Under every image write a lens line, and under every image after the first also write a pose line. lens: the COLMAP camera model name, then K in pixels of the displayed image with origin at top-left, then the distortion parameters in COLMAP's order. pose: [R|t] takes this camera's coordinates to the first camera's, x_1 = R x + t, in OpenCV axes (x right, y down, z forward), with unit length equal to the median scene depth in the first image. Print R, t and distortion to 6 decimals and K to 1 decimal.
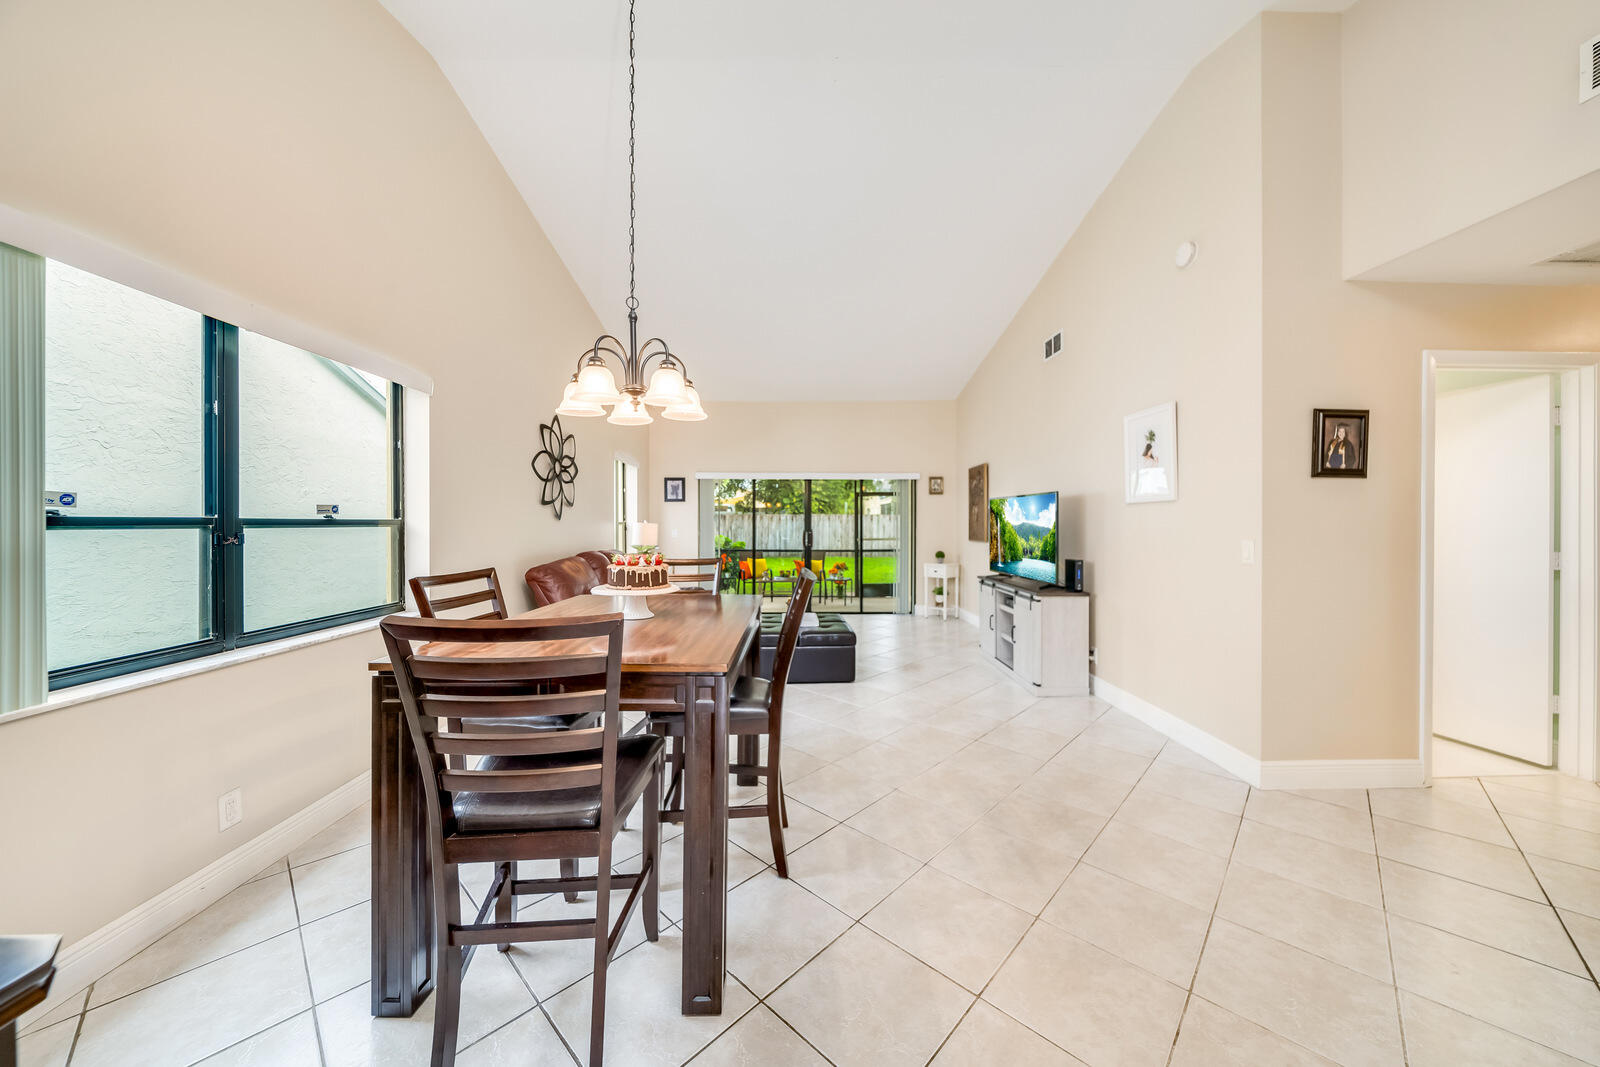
lens RADIAL K [[554.1, 0, 816.8], [0, 554.1, 531.5], [0, 0, 1]] dist [-0.005229, -0.000214]
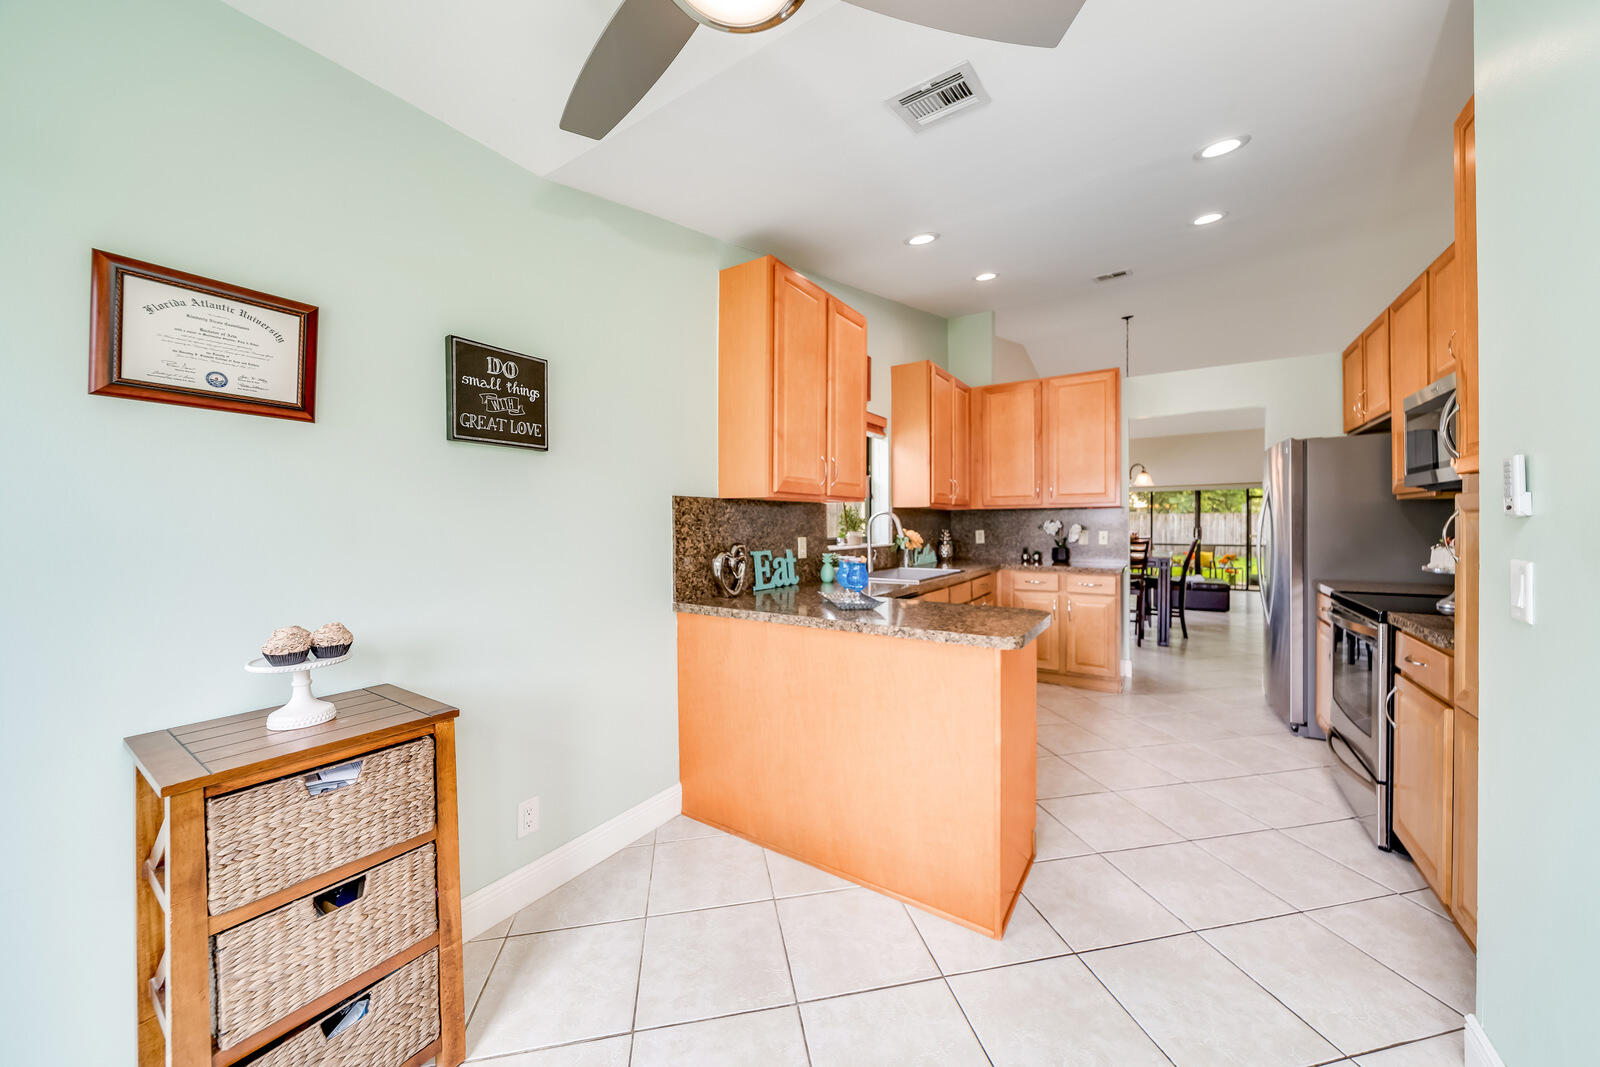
lens RADIAL K [[554.1, 0, 827.9], [0, 554.1, 521.9], [0, 0, 1]] dist [-0.005229, -0.000214]
pose [[0.820040, -0.012721, -0.572165, 0.027232], [0.000983, 0.999783, -0.020819, 0.021503], [0.572305, 0.016509, 0.819874, -0.991873]]
